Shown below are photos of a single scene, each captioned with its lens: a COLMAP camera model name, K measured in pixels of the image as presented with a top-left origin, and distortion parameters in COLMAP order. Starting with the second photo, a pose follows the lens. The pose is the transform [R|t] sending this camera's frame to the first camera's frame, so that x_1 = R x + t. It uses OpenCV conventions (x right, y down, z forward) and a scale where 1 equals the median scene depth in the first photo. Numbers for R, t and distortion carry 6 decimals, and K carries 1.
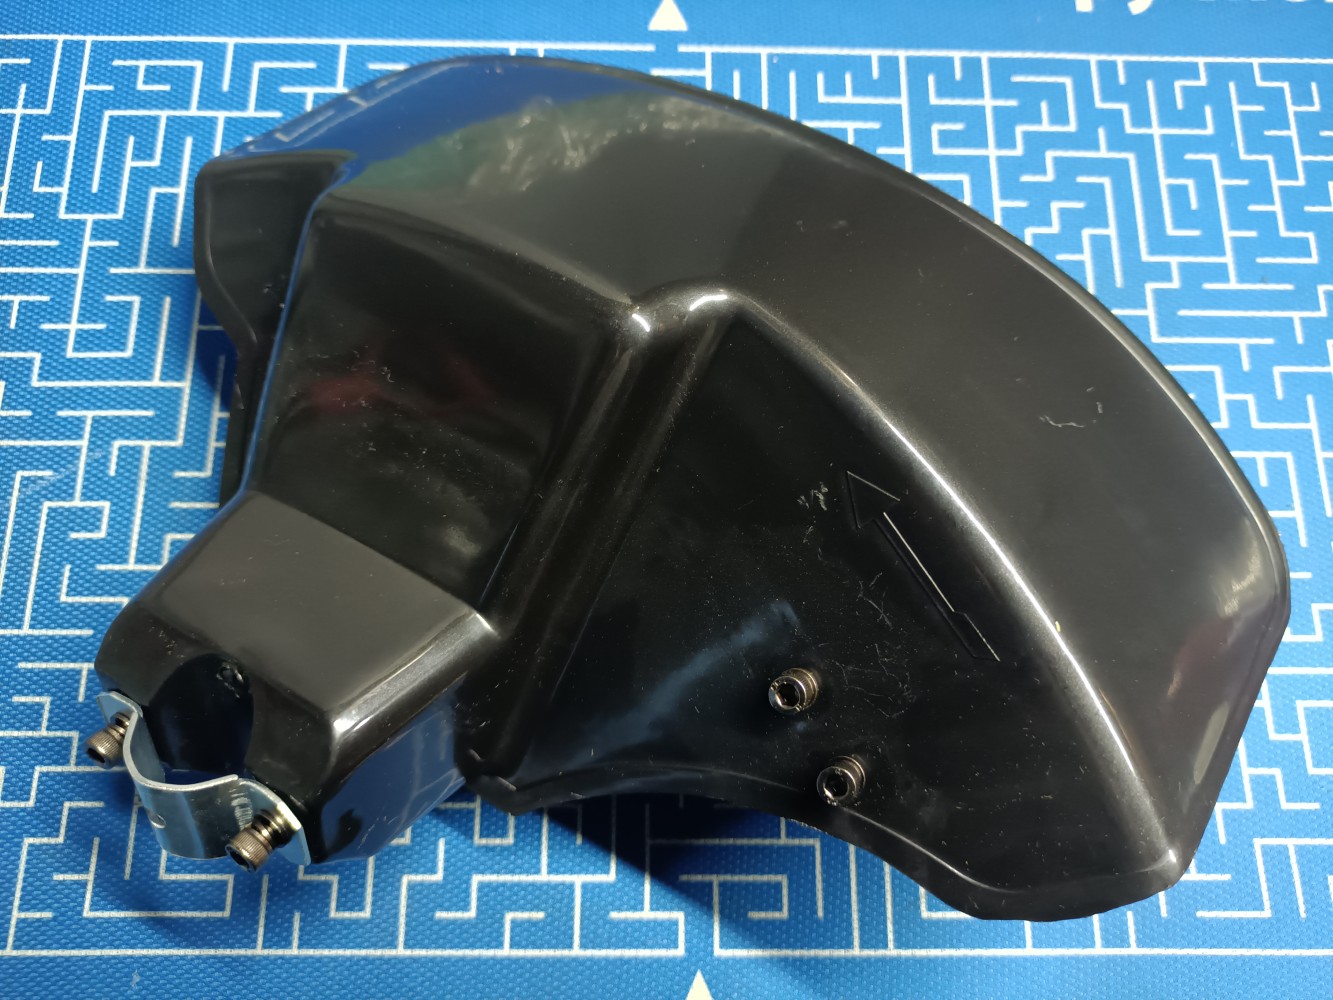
lens RADIAL K [[1096.8, 0, 661.5], [0, 1096.8, 509.3], [0, 0, 1]] dist [-0.058845, 0.040218]
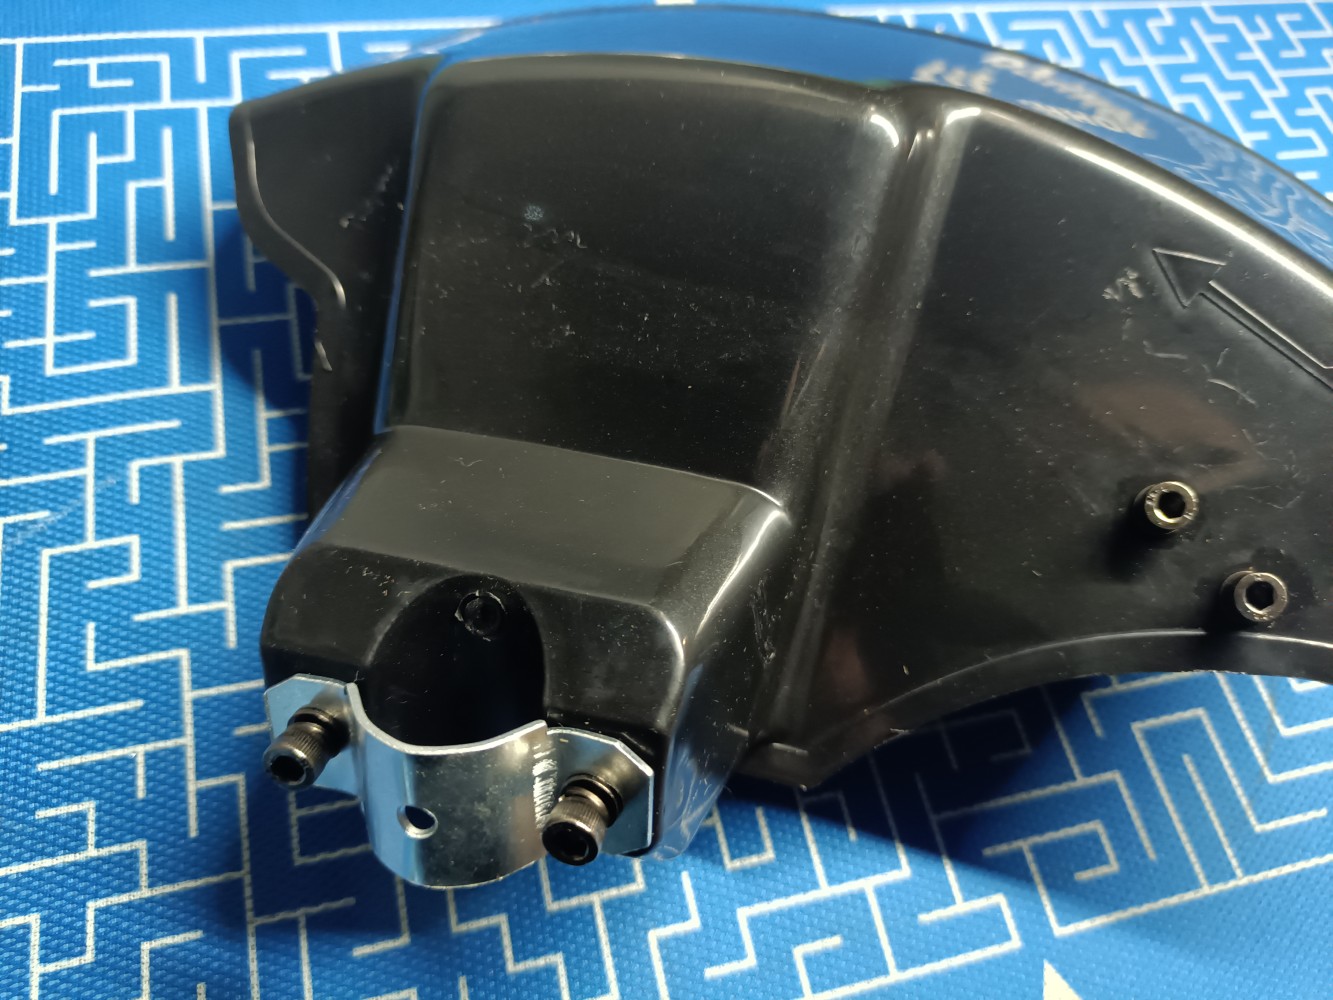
lens RADIAL K [[1096.8, 0, 668.6], [0, 1096.8, 497.8], [0, 0, 1]] dist [-0.058845, 0.040218]
pose [[0.963741, -0.152991, 0.218627, -0.325936], [0.195894, 0.961971, -0.190360, 0.188189], [-0.181190, 0.226285, 0.957061, 0.217537]]
